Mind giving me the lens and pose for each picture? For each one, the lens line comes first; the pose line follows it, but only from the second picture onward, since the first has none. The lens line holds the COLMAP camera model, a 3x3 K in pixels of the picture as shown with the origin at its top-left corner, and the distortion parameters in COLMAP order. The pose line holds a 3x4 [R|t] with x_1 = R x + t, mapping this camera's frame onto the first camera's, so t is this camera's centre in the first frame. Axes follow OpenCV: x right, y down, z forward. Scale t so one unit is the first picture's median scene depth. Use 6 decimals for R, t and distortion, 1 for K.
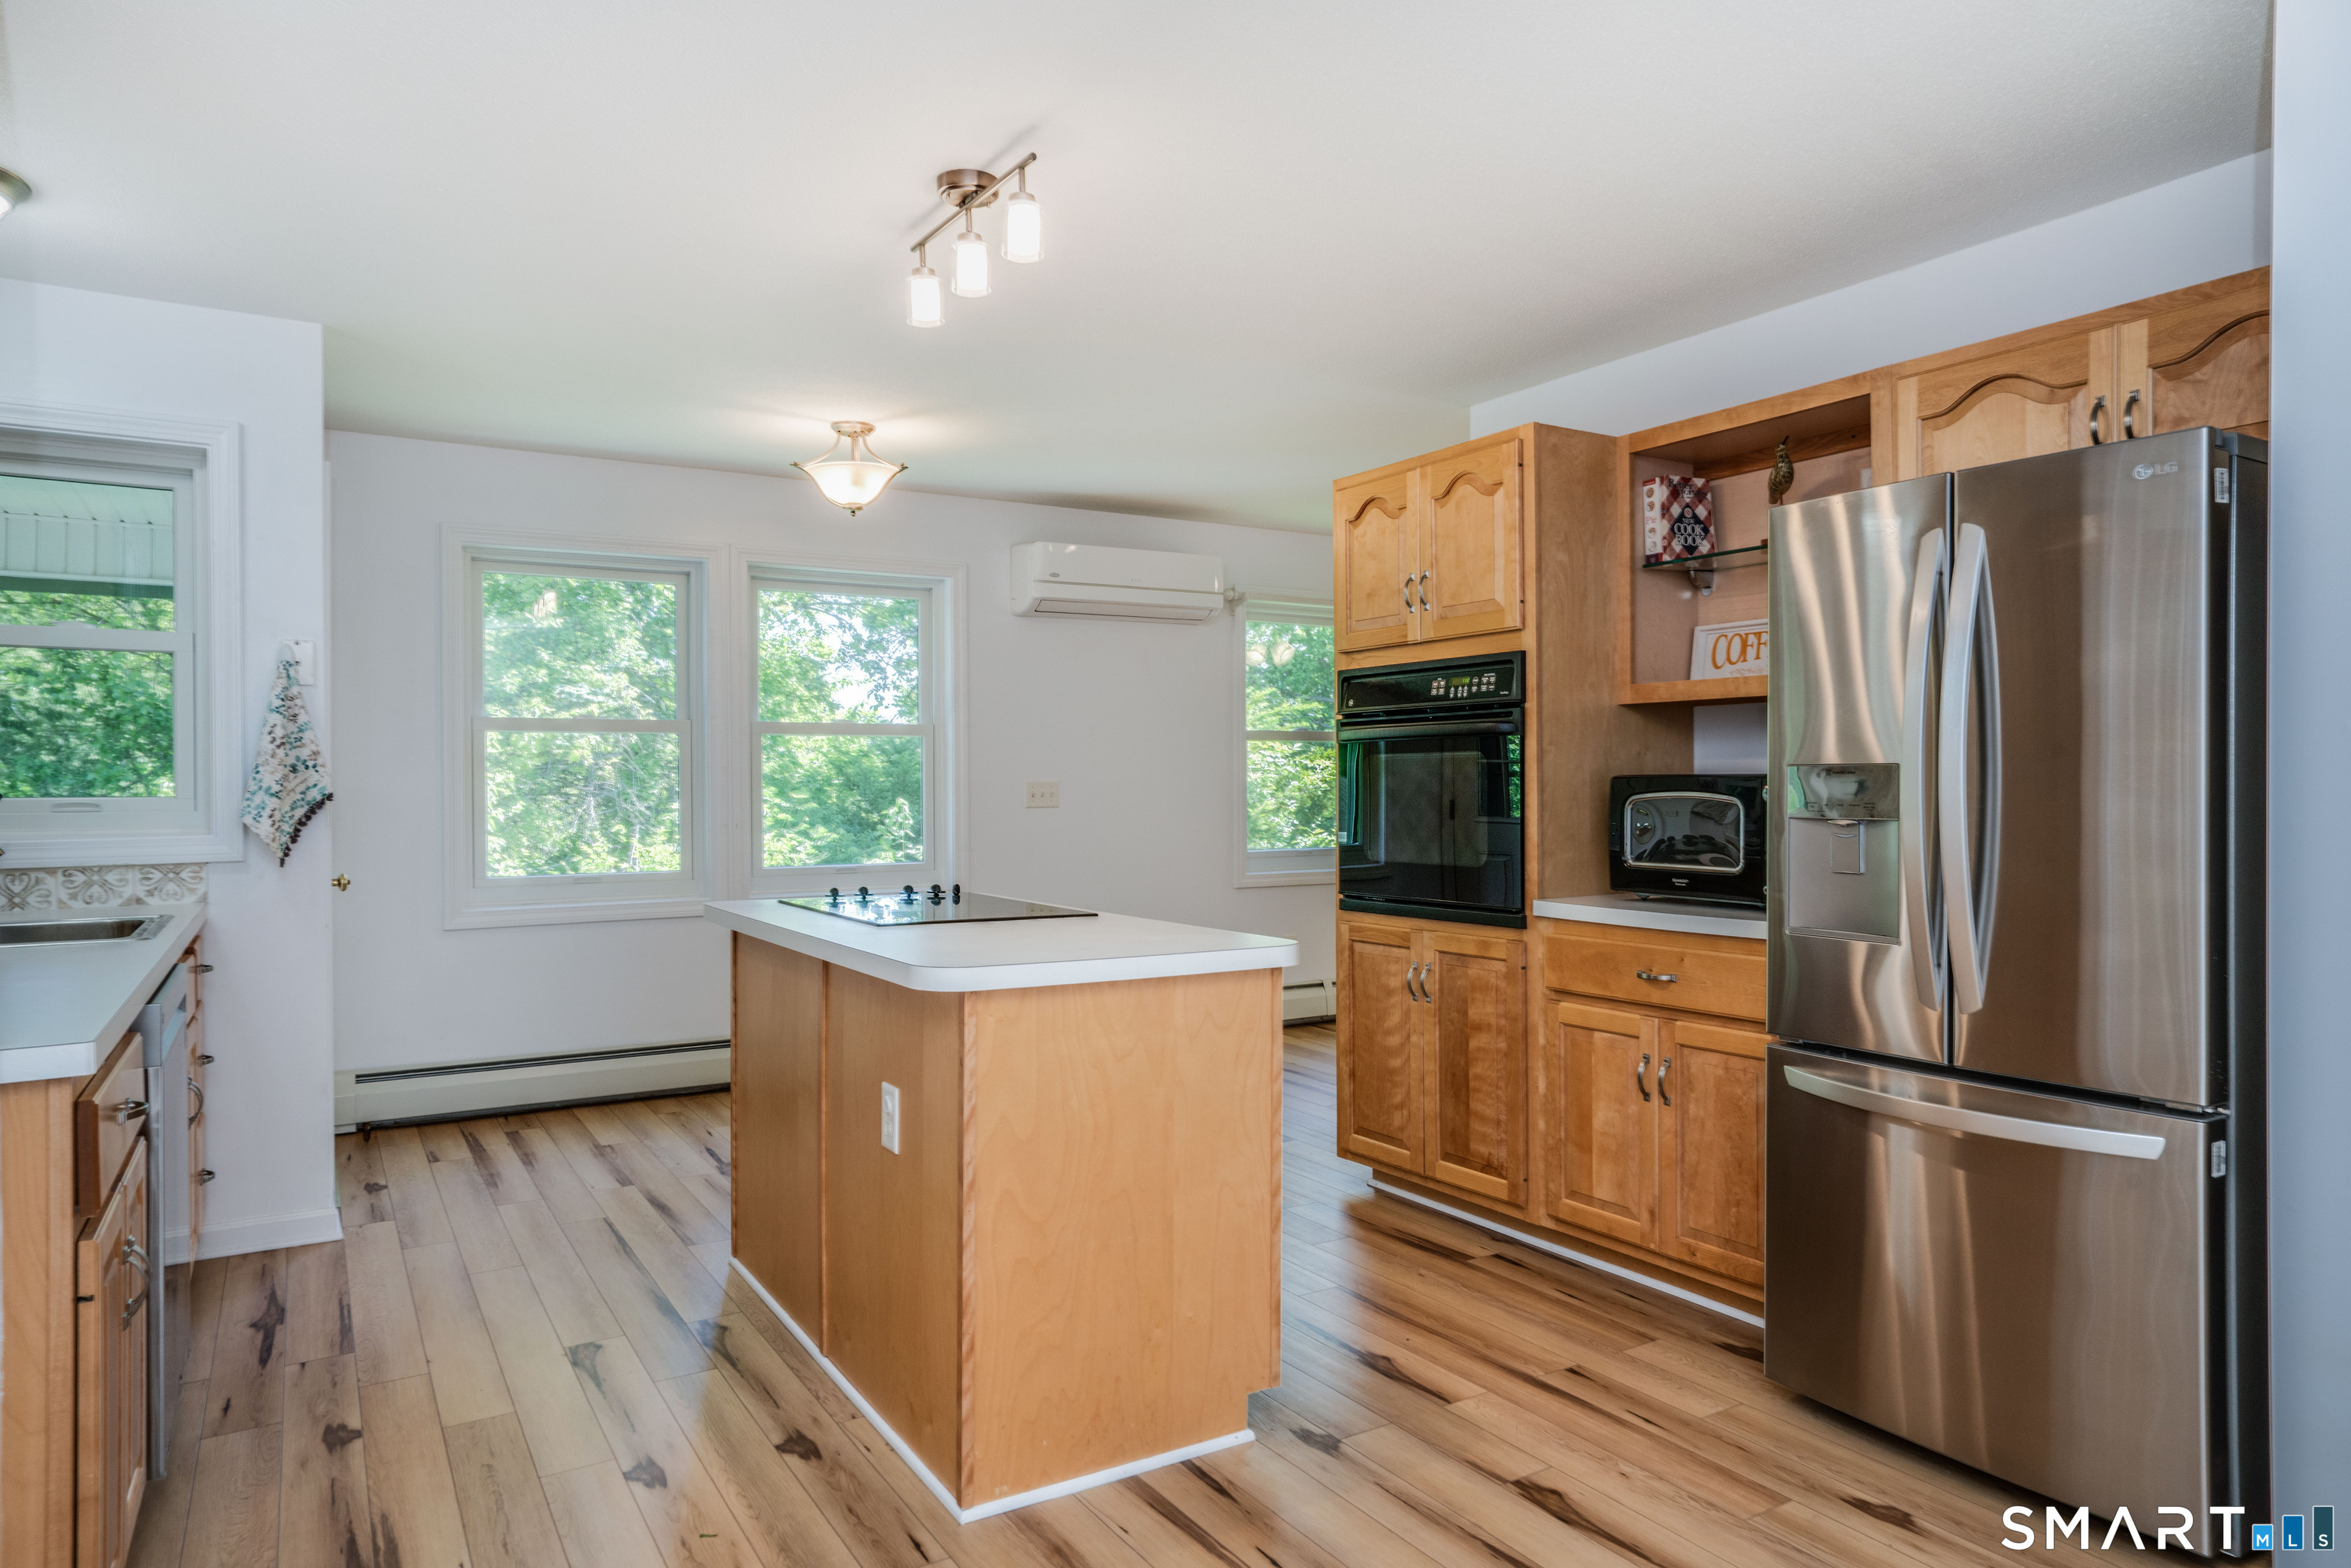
lens RADIAL K [[1192.8, 0, 1175.5], [0, 1192.8, 784.0], [0, 0, 1]] dist [-0.063845, 0.034315]
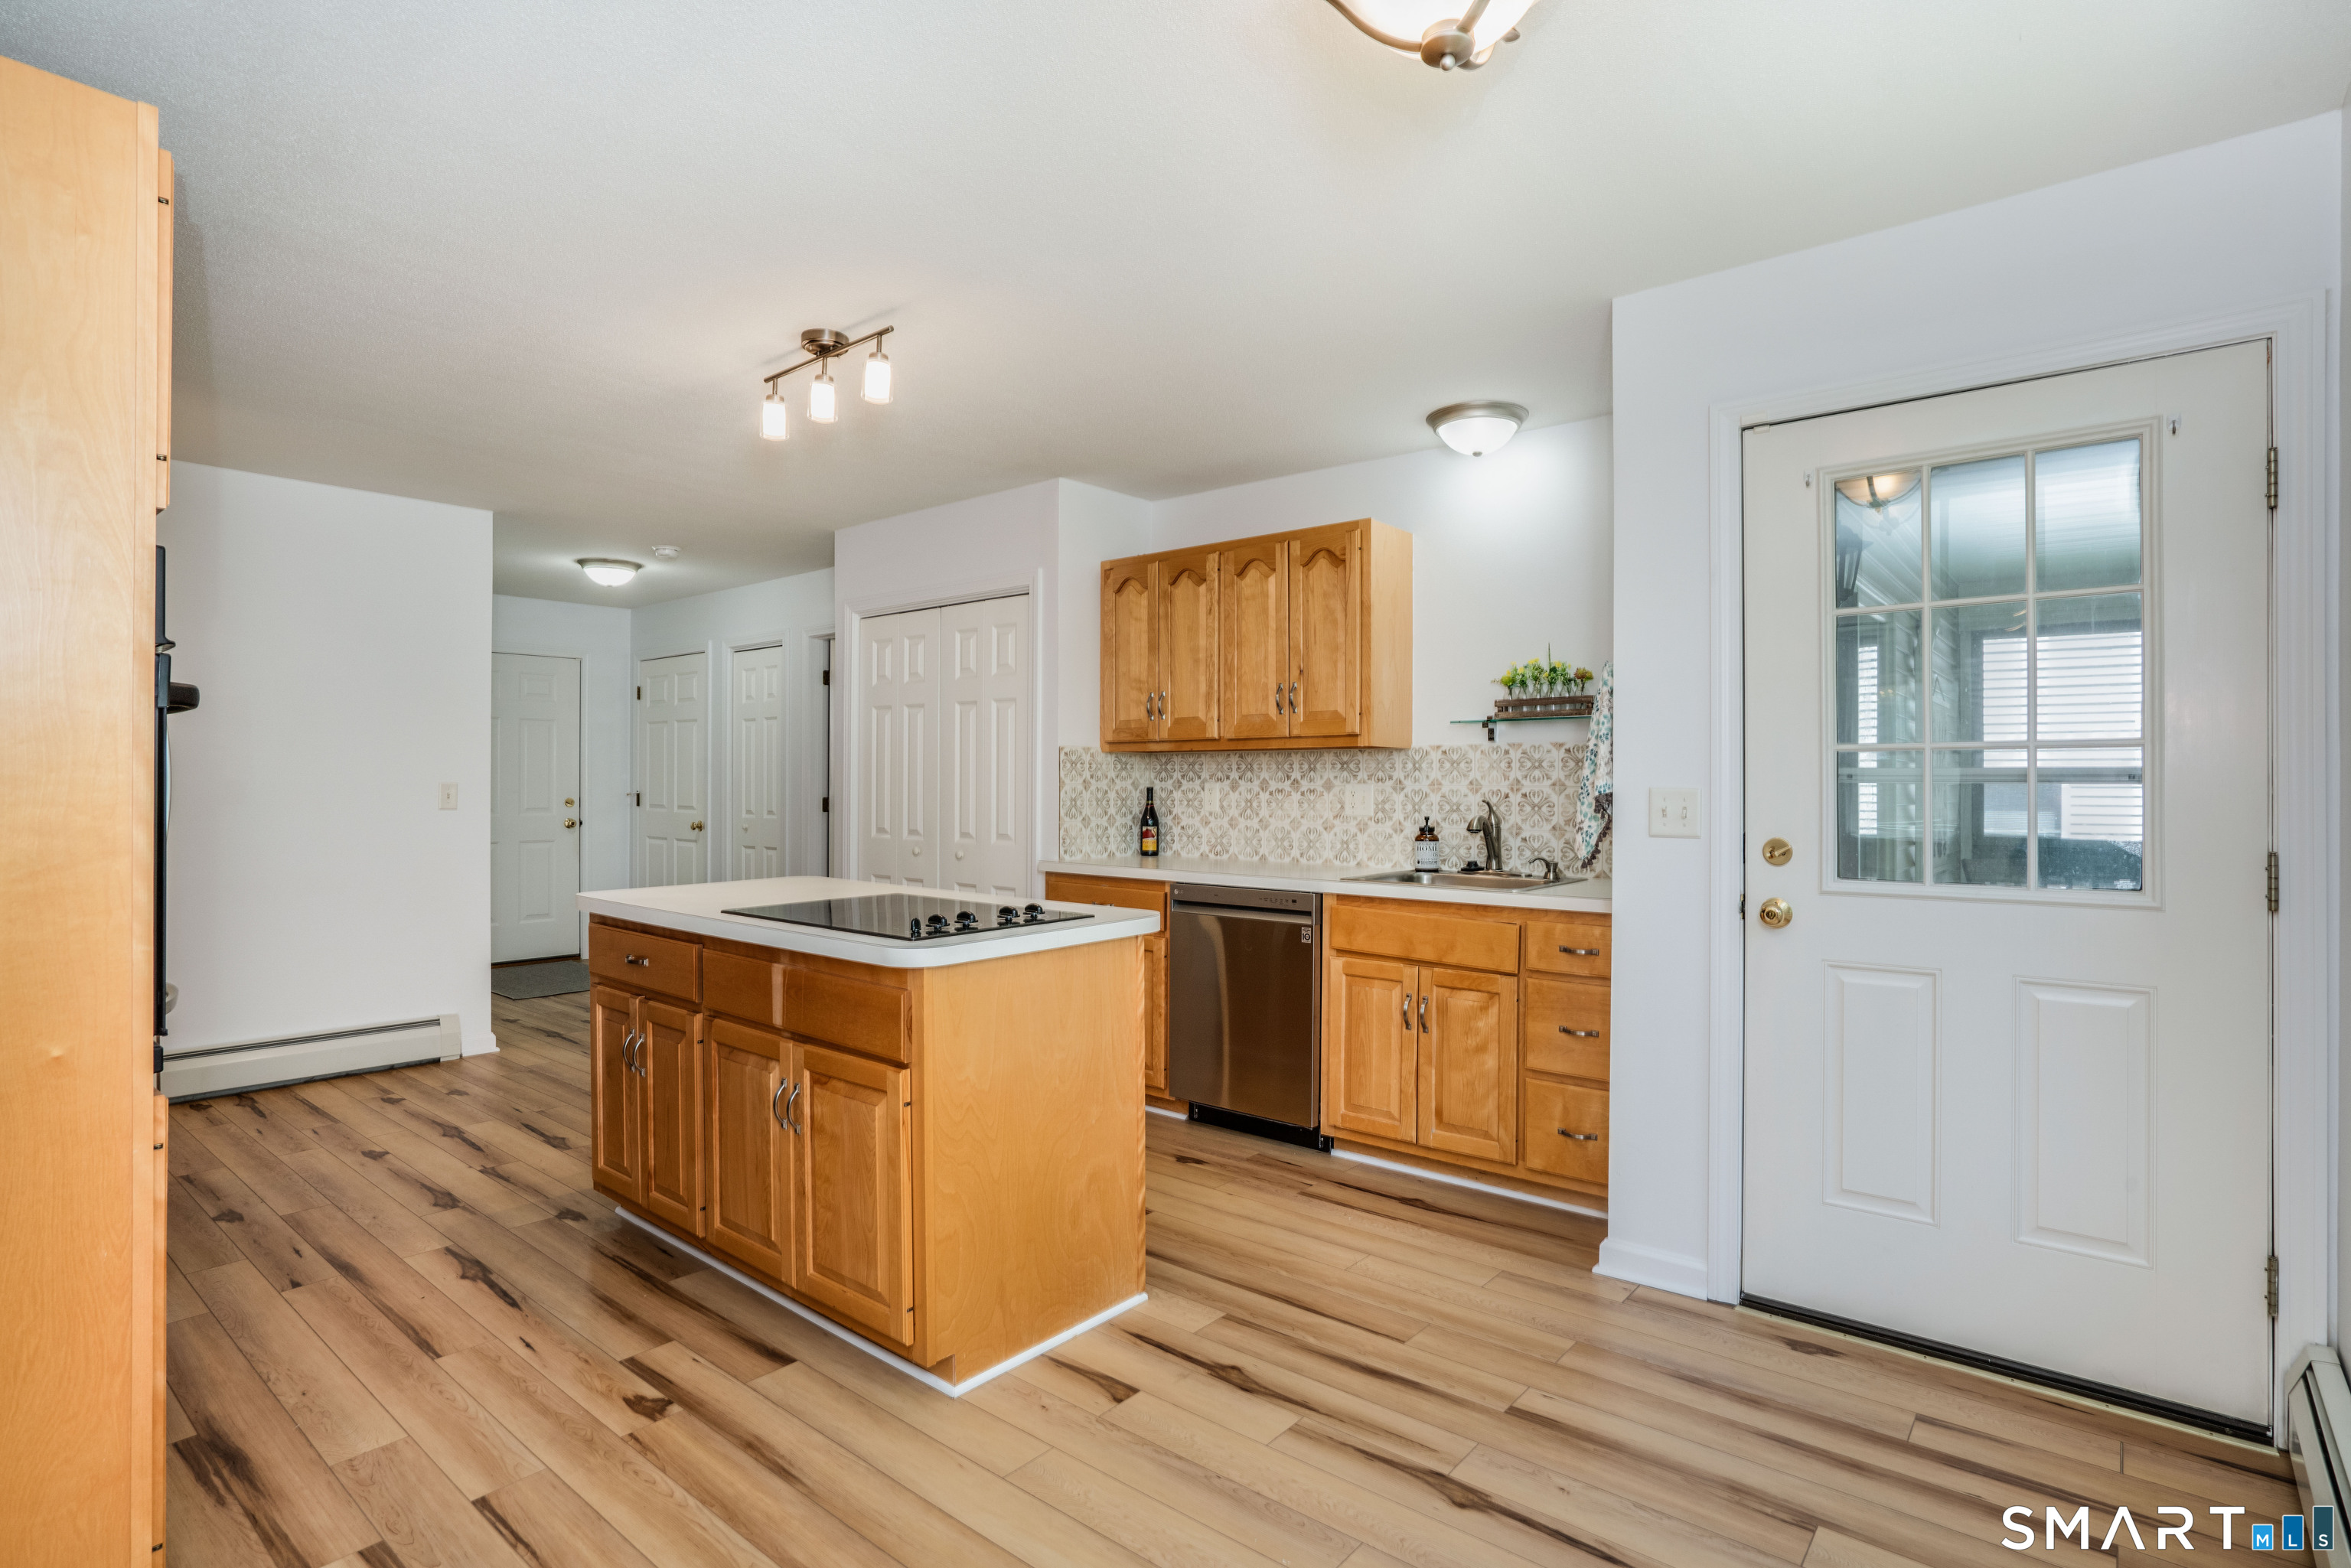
lens RADIAL K [[1121.0, 0, 1180.7], [0, 1121.0, 781.9], [0, 0, 1]] dist [-0.059071, 0.028290]
pose [[-0.946082, -0.001267, -0.323924, -0.141939], [-0.002686, 0.999989, 0.003933, -0.012051], [0.323915, 0.004591, -0.946075, 2.228975]]
